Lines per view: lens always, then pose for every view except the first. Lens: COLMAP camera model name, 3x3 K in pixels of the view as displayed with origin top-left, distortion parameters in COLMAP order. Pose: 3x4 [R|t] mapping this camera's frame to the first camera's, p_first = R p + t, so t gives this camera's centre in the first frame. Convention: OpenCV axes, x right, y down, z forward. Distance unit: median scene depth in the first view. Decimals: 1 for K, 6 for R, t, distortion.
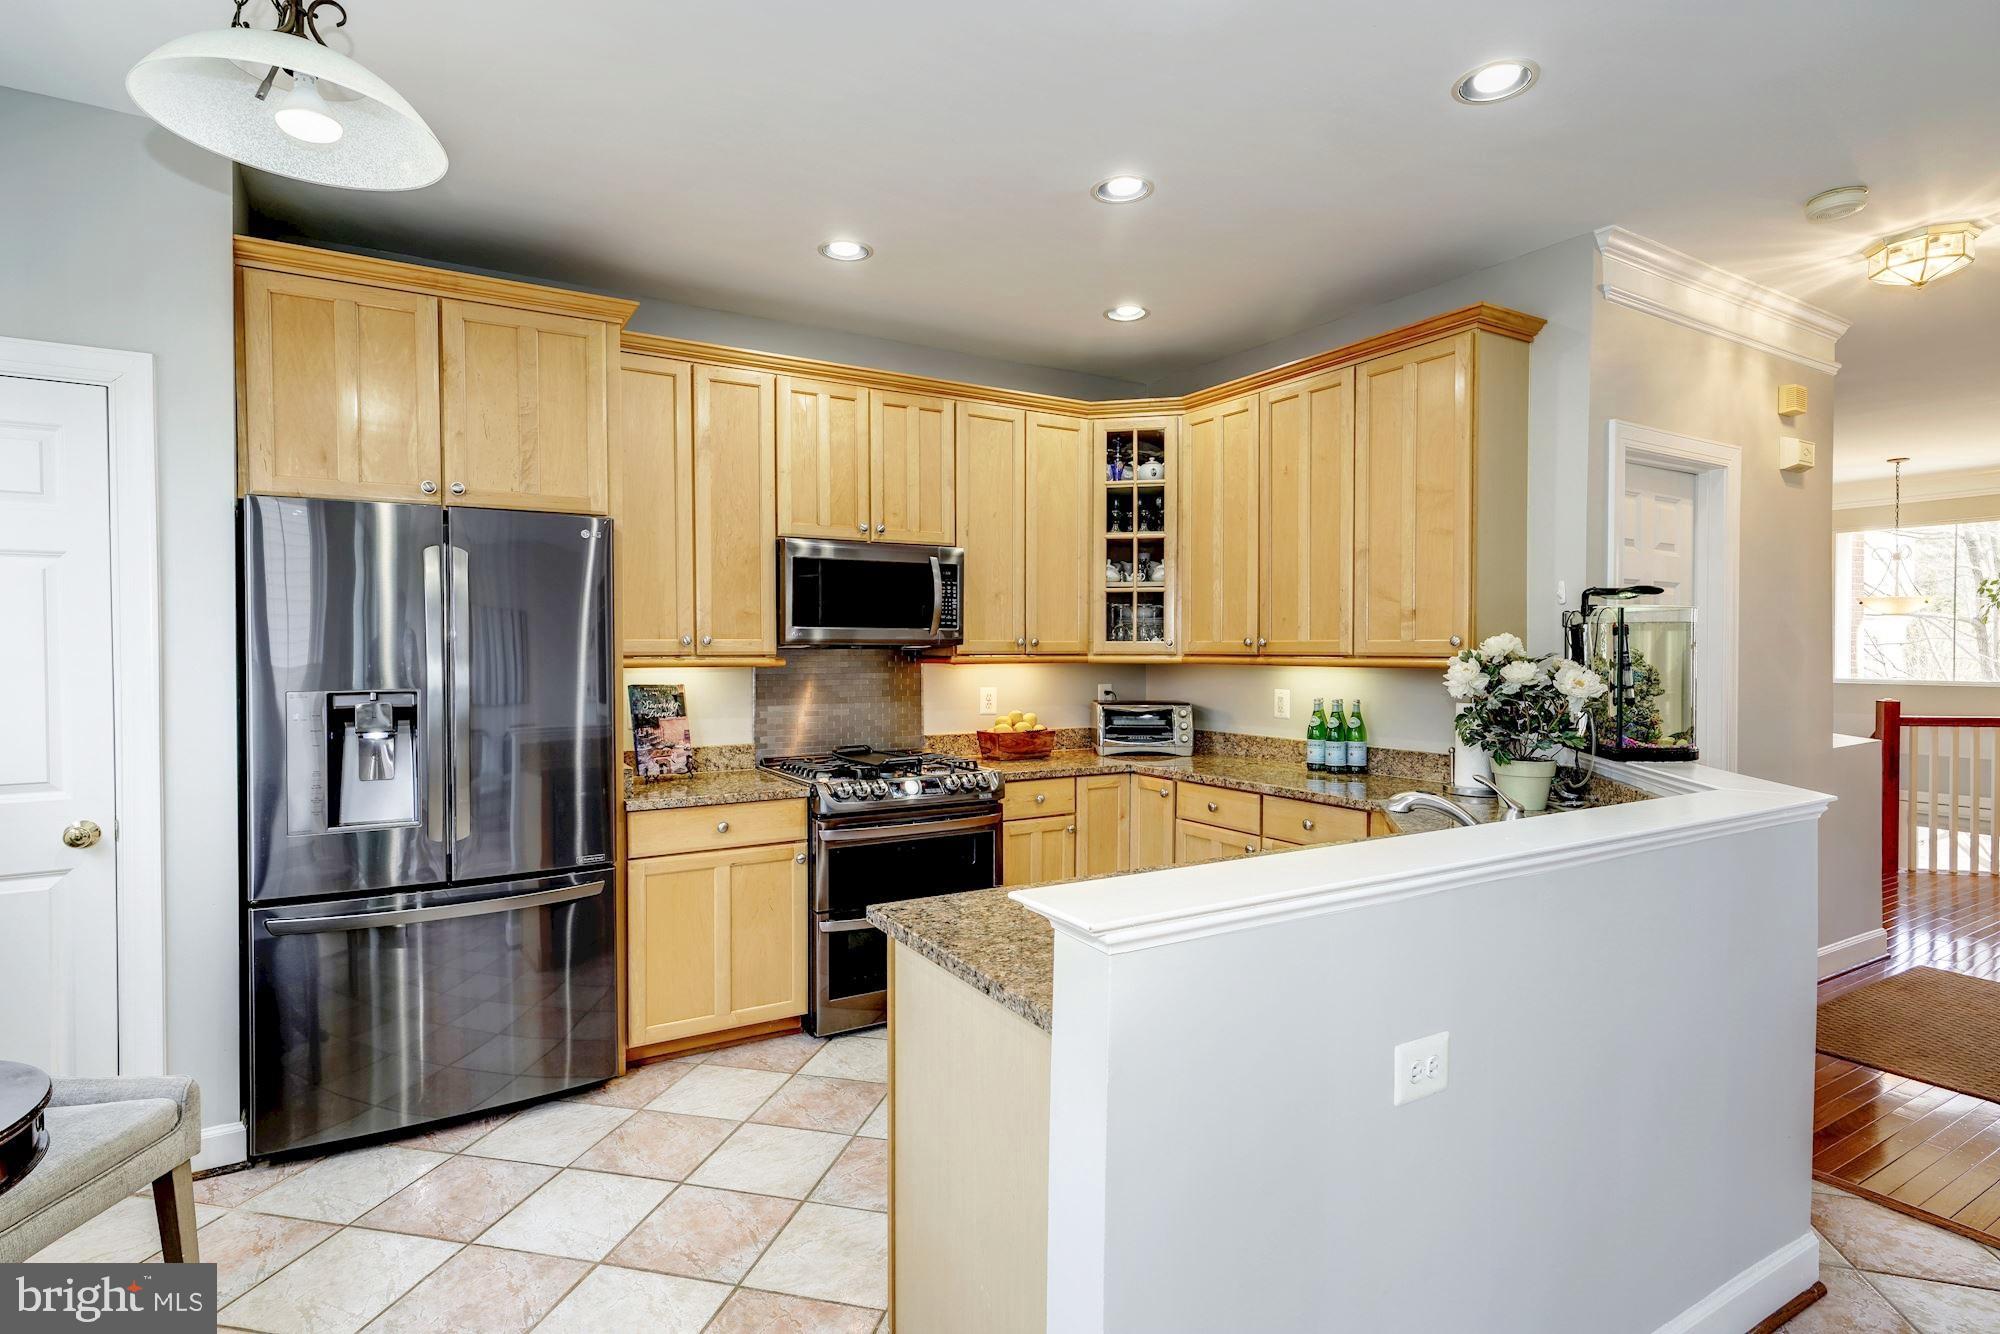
lens RADIAL K [[973.7, 0, 991.8], [0, 973.7, 666.6], [0, 0, 1]] dist [0.011226, 0.000978]
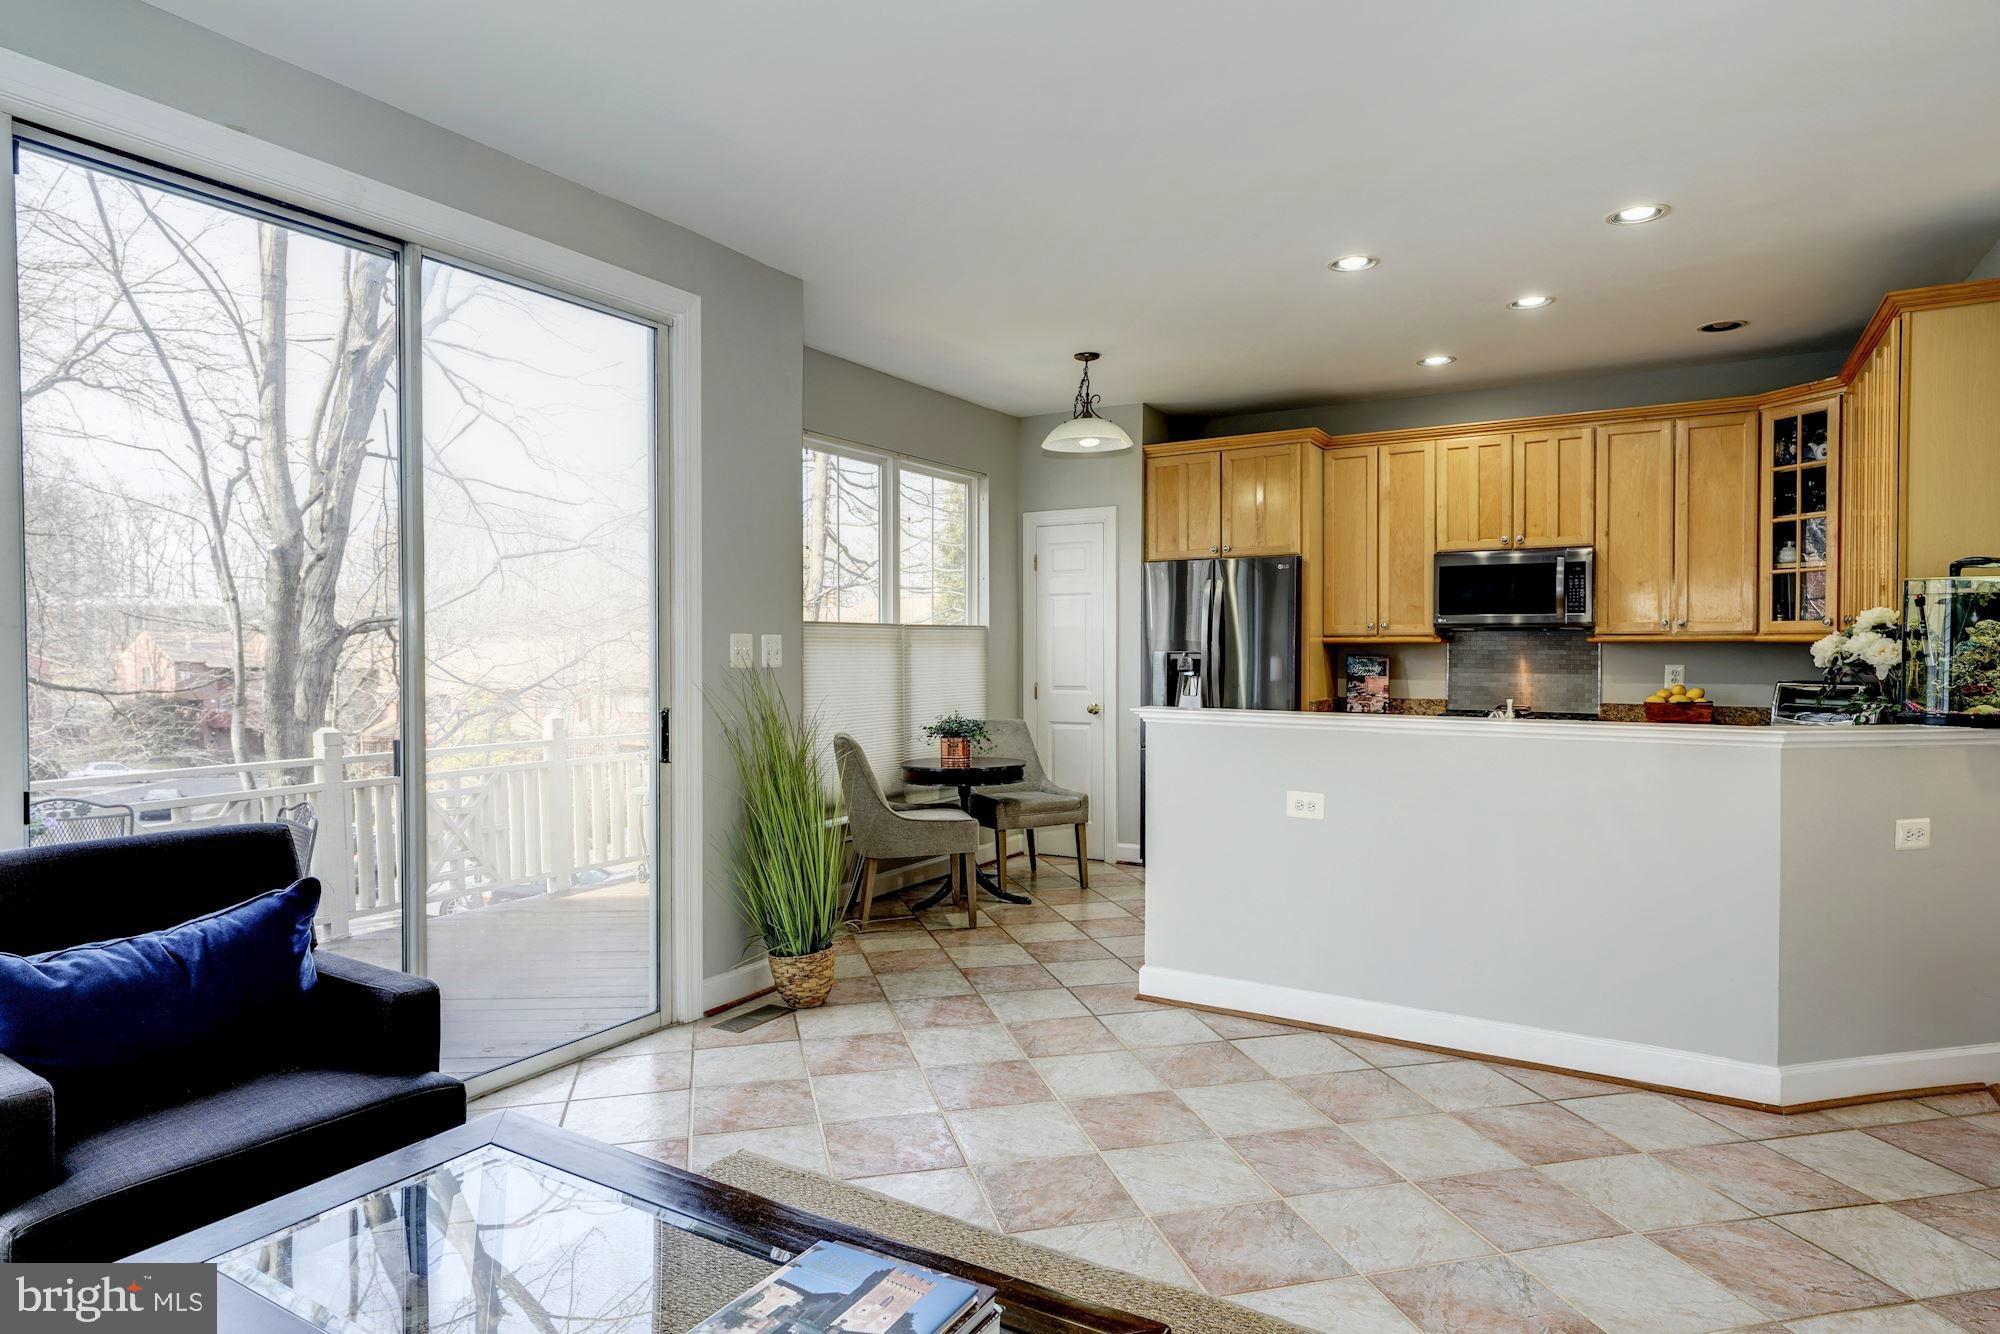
lens RADIAL K [[1138.7, 0, 1005.9], [0, 1138.7, 662.7], [0, 0, 1]] dist [0.007377, 0.002398]
pose [[0.485800, 0.018282, -0.873879, 0.894047], [-0.014101, 0.999815, 0.013077, 0.015266], [0.873956, 0.005969, 0.485968, -0.350040]]
